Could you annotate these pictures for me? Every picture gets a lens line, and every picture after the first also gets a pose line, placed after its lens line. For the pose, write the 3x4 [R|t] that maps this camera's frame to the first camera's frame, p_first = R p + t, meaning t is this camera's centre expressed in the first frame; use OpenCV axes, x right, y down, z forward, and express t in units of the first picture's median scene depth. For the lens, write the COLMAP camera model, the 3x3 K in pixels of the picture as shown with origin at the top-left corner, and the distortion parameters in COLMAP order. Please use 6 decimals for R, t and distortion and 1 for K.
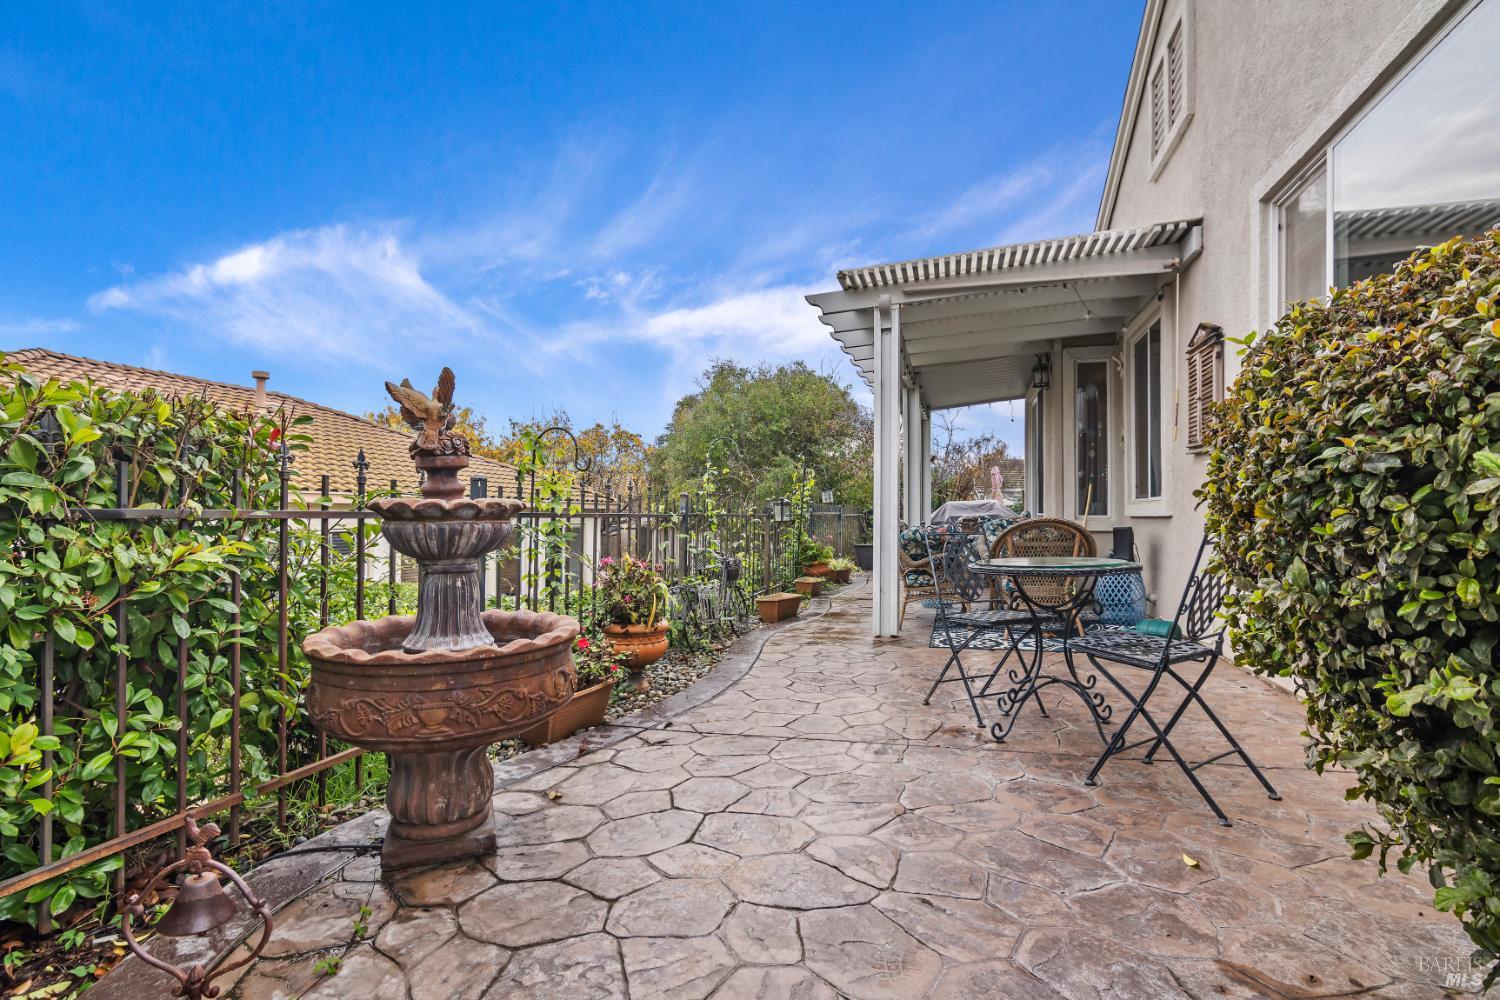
lens RADIAL K [[730.5, 0, 754.0], [0, 730.5, 522.9], [0, 0, 1]] dist [0.000990, 0.000916]
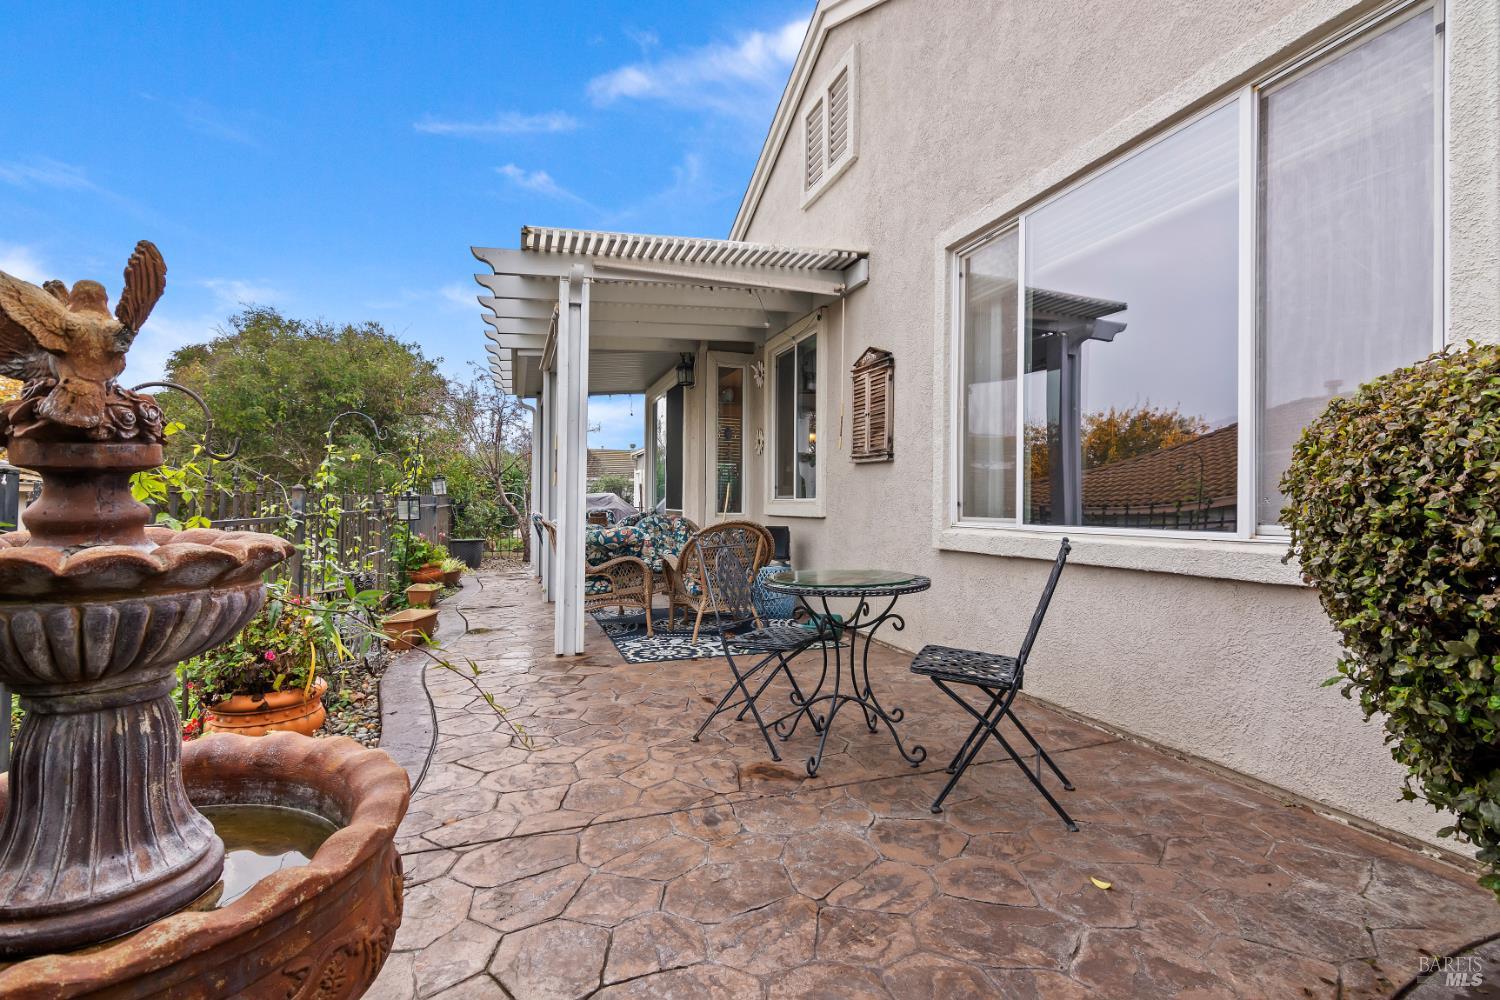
lens RADIAL K [[725.4, 0, 759.7], [0, 725.4, 509.4], [0, 0, 1]] dist [0.000182, 0.000125]
pose [[0.819670, 0.004329, 0.572820, -0.154151], [-0.004960, 0.999988, -0.000459, -0.023097], [-0.572815, -0.002466, 0.819681, 0.183008]]
